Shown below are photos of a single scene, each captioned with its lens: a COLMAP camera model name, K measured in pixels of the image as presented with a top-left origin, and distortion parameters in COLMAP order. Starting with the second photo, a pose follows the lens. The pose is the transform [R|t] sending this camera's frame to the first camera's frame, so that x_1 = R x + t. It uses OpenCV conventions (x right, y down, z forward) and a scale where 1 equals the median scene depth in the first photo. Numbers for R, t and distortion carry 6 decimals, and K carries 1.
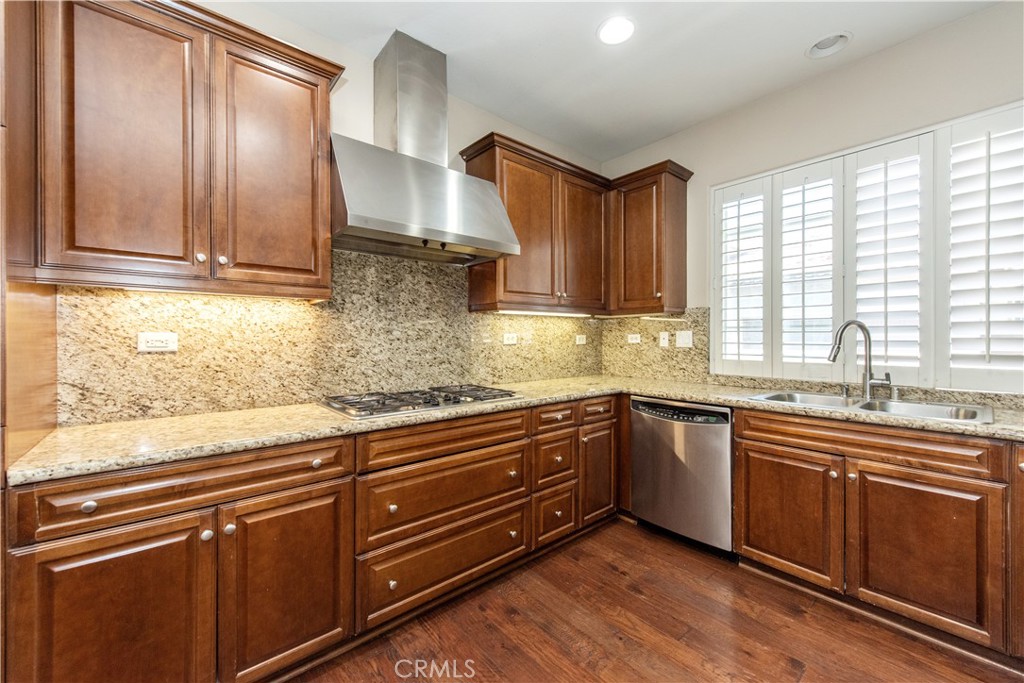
lens RADIAL K [[402.6, 0, 509.5], [0, 402.6, 342.8], [0, 0, 1]] dist [0.000686, 0.000097]
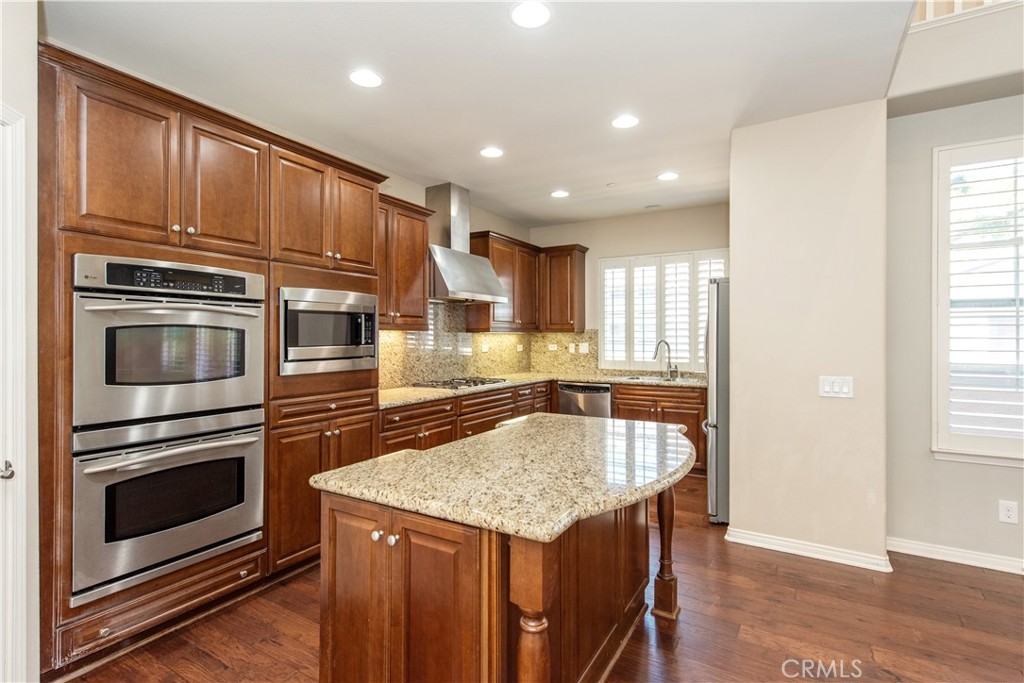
lens RADIAL K [[490.4, 0, 513.7], [0, 490.4, 344.7], [0, 0, 1]] dist [-0.000597, -0.000114]
pose [[0.944897, -0.003260, 0.327353, -0.615675], [0.002801, 0.999994, 0.001872, -0.033330], [-0.327357, -0.000852, 0.944900, -0.999765]]
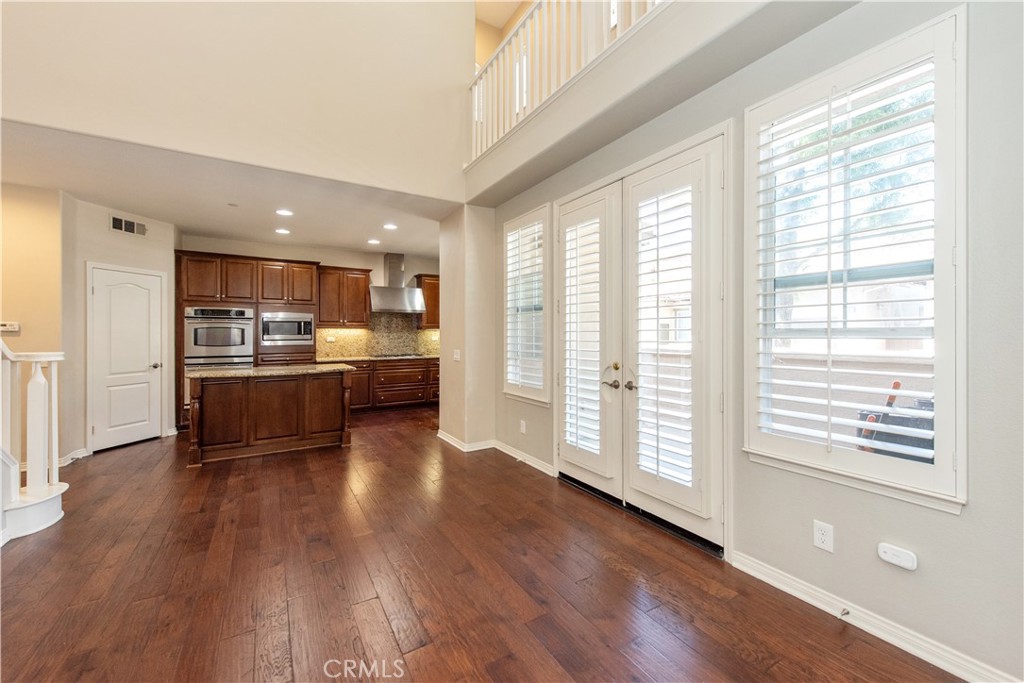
lens RADIAL K [[403.8, 0, 514.0], [0, 403.8, 340.6], [0, 0, 1]] dist [0.000937, 0.000066]
pose [[0.987233, -0.000555, -0.159282, 1.165442], [0.000288, 0.999999, -0.001698, 0.010790], [0.159283, 0.001631, 0.987232, -1.971296]]
